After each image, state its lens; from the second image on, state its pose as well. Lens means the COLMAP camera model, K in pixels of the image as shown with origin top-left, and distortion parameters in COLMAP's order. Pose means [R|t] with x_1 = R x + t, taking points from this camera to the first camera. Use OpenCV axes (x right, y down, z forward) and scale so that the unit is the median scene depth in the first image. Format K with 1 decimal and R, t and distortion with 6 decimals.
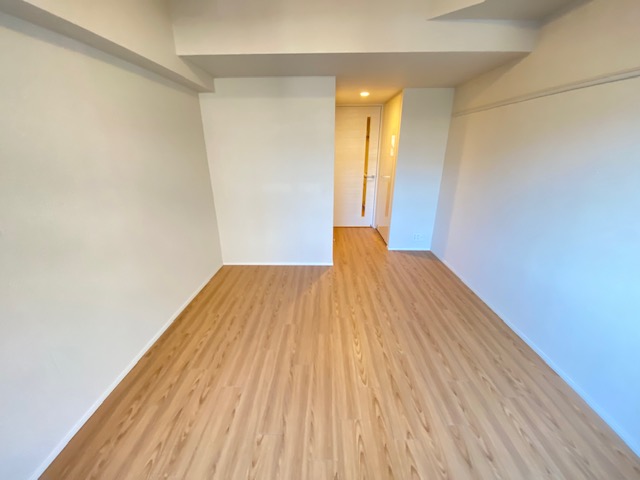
lens RADIAL K [[264.2, 0, 320.0], [0, 264.2, 240.0], [0, 0, 1]] dist [0.024623, -0.022656]
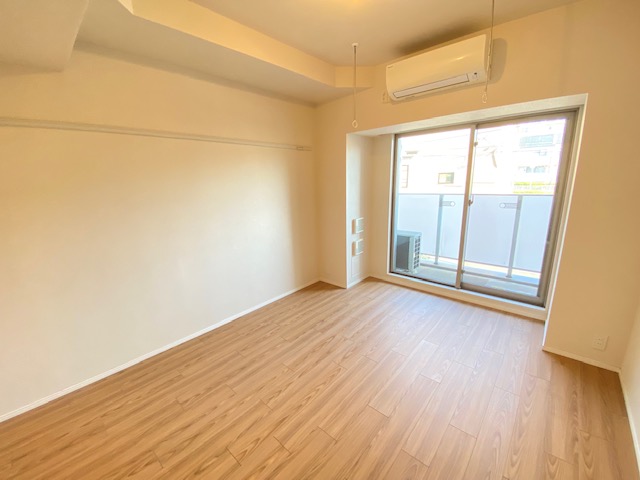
lens RADIAL K [[264.2, 0, 320.0], [0, 264.2, 240.0], [0, 0, 1]] dist [0.024623, -0.022656]
pose [[-0.761824, -0.114926, 0.637508, -0.366022], [0.242964, 0.861597, 0.445667, -0.407553], [-0.600494, 0.494411, -0.628462, 1.225038]]
